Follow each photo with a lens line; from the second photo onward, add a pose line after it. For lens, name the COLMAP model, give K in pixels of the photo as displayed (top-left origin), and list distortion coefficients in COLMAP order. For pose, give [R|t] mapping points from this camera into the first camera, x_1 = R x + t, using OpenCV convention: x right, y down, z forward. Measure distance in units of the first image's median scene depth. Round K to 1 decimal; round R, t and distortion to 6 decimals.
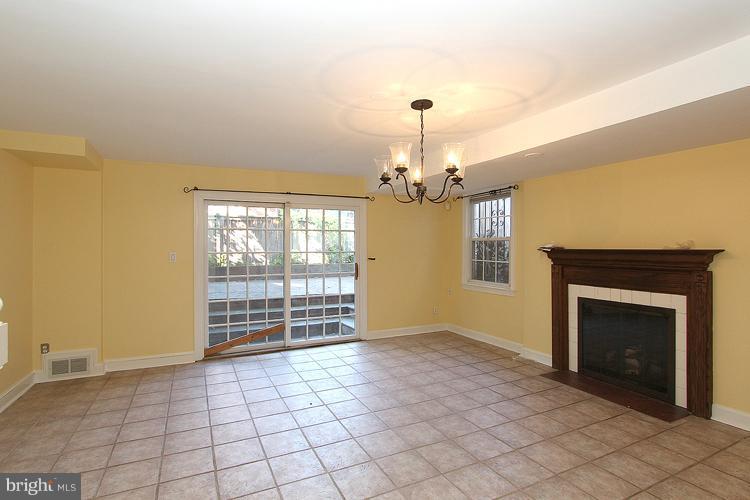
lens RADIAL K [[370.0, 0, 370.9], [0, 370.0, 246.2], [0, 0, 1]] dist [-0.003257, -0.000050]
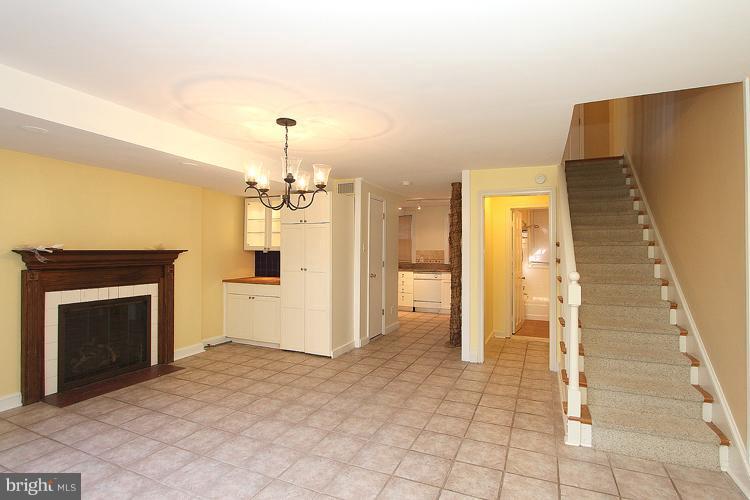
lens RADIAL K [[366.9, 0, 377.1], [0, 366.9, 245.3], [0, 0, 1]] dist [-0.001229, 0.000394]
pose [[-0.635414, 0.009634, 0.772111, -0.705838], [-0.006721, 0.999815, -0.018007, 0.008898], [-0.772142, -0.016631, -0.635232, 1.173130]]
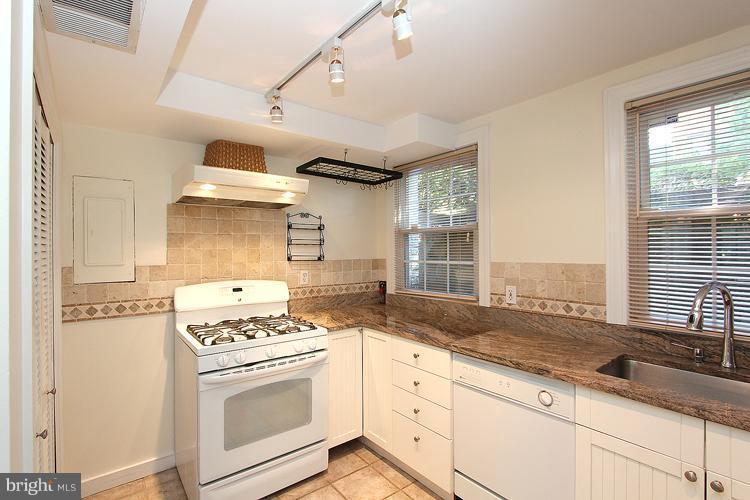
lens RADIAL K [[357.5, 0, 369.2], [0, 357.5, 249.8], [0, 0, 1]] dist [-0.013361, 0.006316]
pose [[-0.209024, 0.001410, 0.977909, 0.450662], [-0.002888, 0.999994, -0.002059, -0.025681], [-0.977906, -0.003255, -0.209019, -0.272646]]
